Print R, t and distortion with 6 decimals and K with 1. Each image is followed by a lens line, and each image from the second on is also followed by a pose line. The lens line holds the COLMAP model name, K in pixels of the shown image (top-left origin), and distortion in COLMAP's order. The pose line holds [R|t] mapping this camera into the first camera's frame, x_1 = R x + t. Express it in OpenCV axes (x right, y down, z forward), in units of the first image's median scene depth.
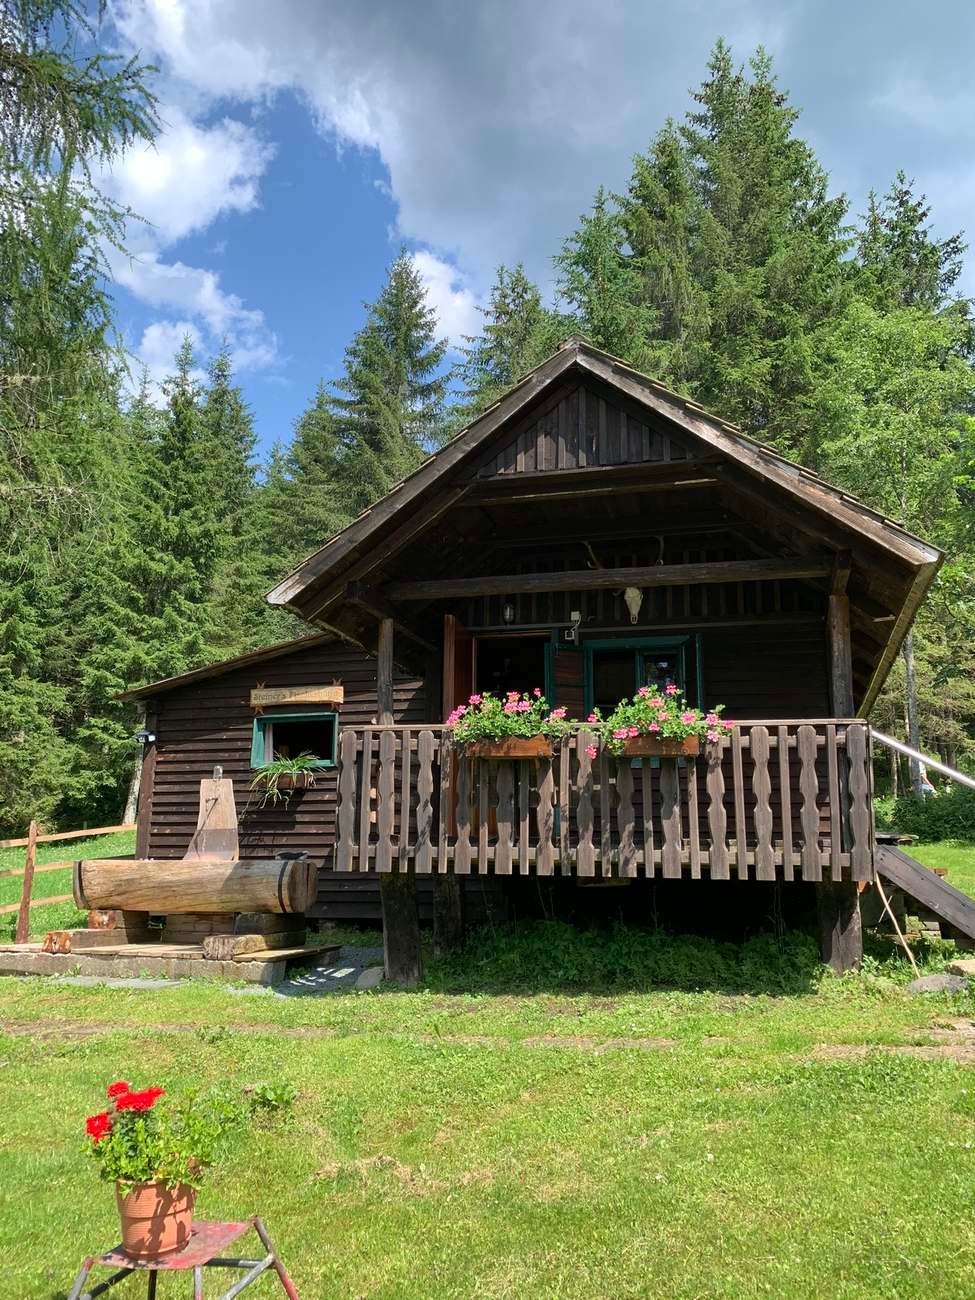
lens RADIAL K [[961.7, 0, 487.5], [0, 961.7, 650.0], [0, 0, 1]] dist [0.005219, 0.000084]
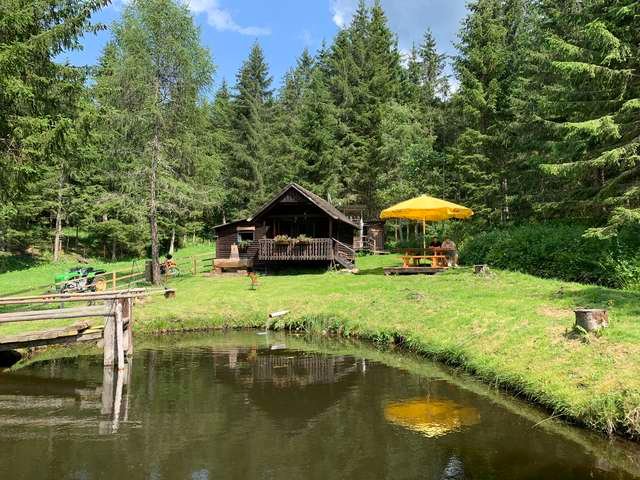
lens RADIAL K [[416.5, 0, 320.0], [0, 416.5, 240.0], [0, 0, 1]] dist [-0.000593, -0.000166]
pose [[0.998068, -0.011371, 0.061082, 0.080340], [0.001360, 0.986871, 0.161505, -0.305462], [-0.062117, -0.161110, 0.984980, -1.518628]]
